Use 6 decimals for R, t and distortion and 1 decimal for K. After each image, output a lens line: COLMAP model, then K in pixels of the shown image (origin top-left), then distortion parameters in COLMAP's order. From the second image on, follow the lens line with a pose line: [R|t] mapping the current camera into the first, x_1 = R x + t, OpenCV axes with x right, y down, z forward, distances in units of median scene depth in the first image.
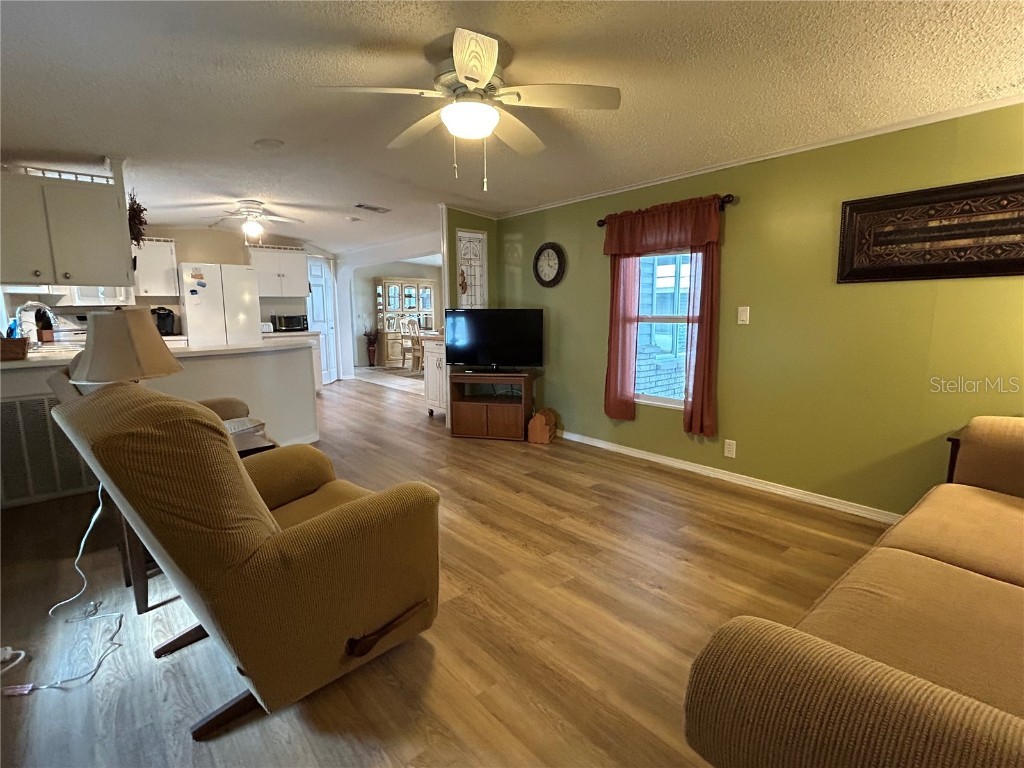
lens RADIAL K [[502.8, 0, 511.1], [0, 502.8, 384.8], [0, 0, 1]] dist [-0.001909, 0.000937]
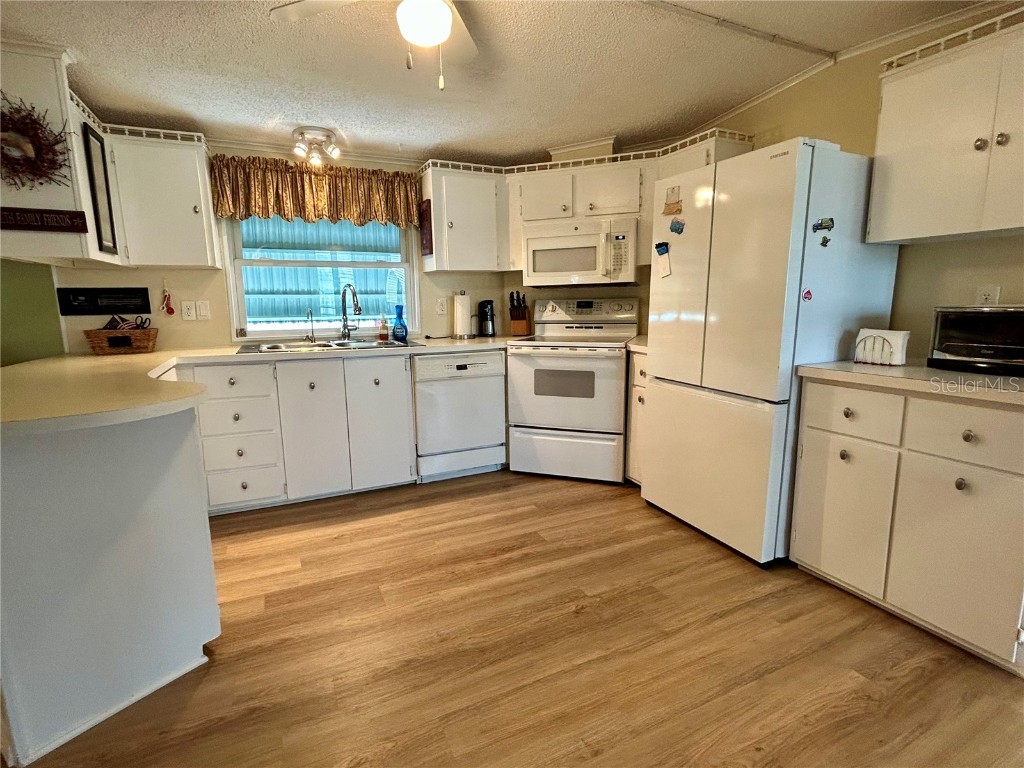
lens RADIAL K [[502.8, 0, 509.2], [0, 502.8, 383.6], [0, 0, 1]] dist [-0.001909, 0.000937]
pose [[-0.253873, 0.169433, -0.952282, -0.269208], [-0.132745, 0.969118, 0.207818, -0.224462], [0.958085, 0.179170, -0.223541, 1.541597]]
